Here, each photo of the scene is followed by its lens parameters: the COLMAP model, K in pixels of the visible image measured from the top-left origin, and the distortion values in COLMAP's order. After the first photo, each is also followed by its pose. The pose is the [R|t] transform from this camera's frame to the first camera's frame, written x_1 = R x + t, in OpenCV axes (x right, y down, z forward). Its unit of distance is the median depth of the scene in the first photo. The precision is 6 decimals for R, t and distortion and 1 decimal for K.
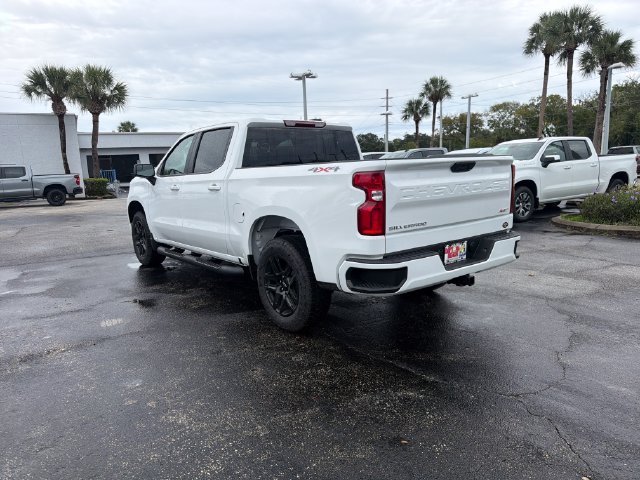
lens RADIAL K [[452.3, 0, 313.8], [0, 452.3, 240.2], [0, 0, 1]] dist [0.059801, -0.074944]
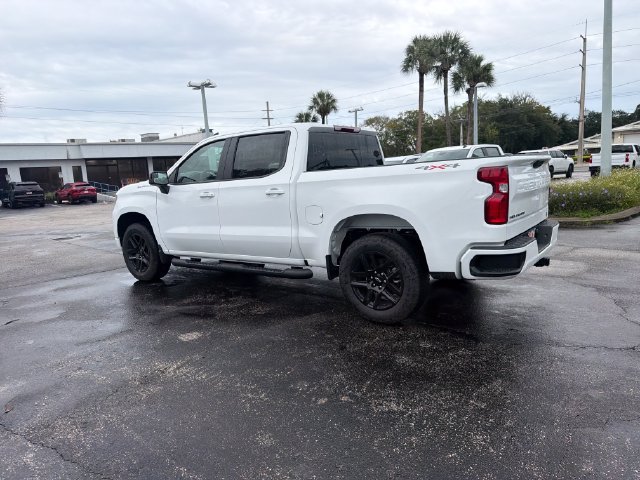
lens RADIAL K [[452.3, 0, 313.8], [0, 452.3, 240.2], [0, 0, 1]] dist [0.059801, -0.074944]
pose [[0.965270, -0.056562, 0.255059, -0.321797], [0.062766, 0.997896, -0.016246, 0.009966], [-0.253603, 0.031691, 0.966789, 0.016773]]
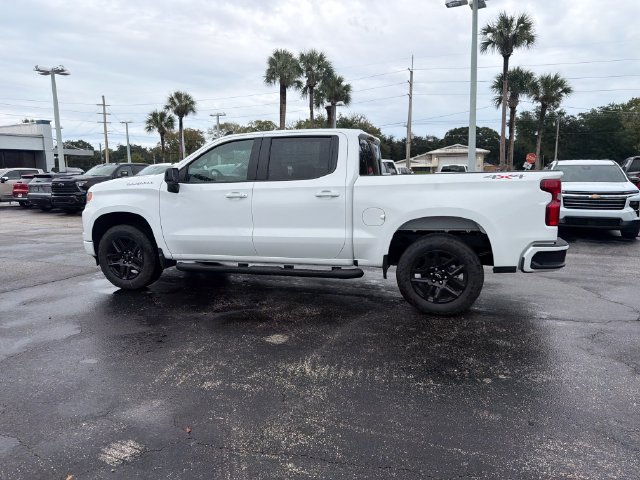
lens RADIAL K [[452.3, 0, 313.8], [0, 452.3, 240.2], [0, 0, 1]] dist [0.059801, -0.074944]
pose [[0.820610, -0.053738, 0.568957, -0.672895], [0.071081, 0.997436, -0.008313, -0.004281], [-0.567051, 0.047264, 0.822325, 0.150883]]
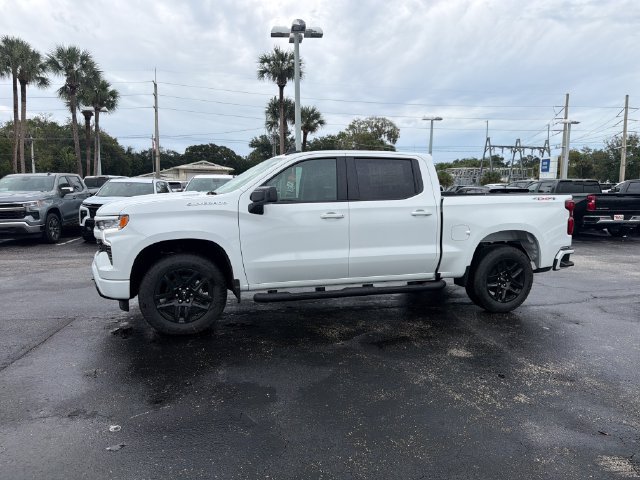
lens RADIAL K [[452.3, 0, 313.8], [0, 452.3, 240.2], [0, 0, 1]] dist [0.059801, -0.074944]
pose [[0.375967, -0.065624, 0.924306, -1.081514], [0.127828, 0.991625, 0.018408, -0.084506], [-0.917774, 0.111231, 0.381207, 0.673335]]
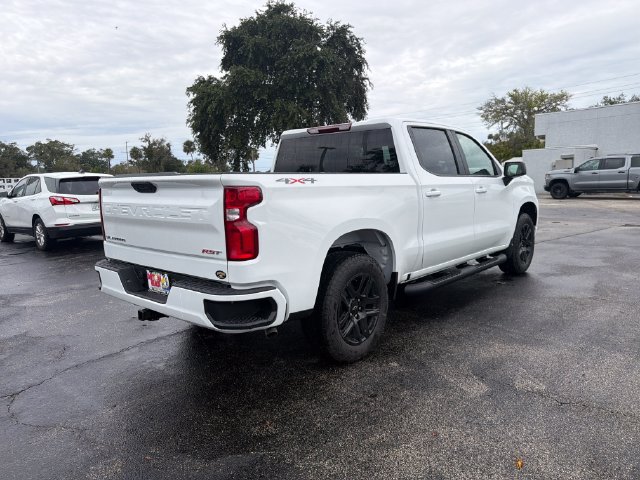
lens RADIAL K [[452.3, 0, 313.8], [0, 452.3, 240.2], [0, 0, 1]] dist [0.059801, -0.074944]
pose [[0.185212, 0.164775, -0.968786, 0.762374], [-0.136084, 0.980644, 0.140775, -0.138267], [0.973230, 0.105763, 0.204051, 0.692658]]
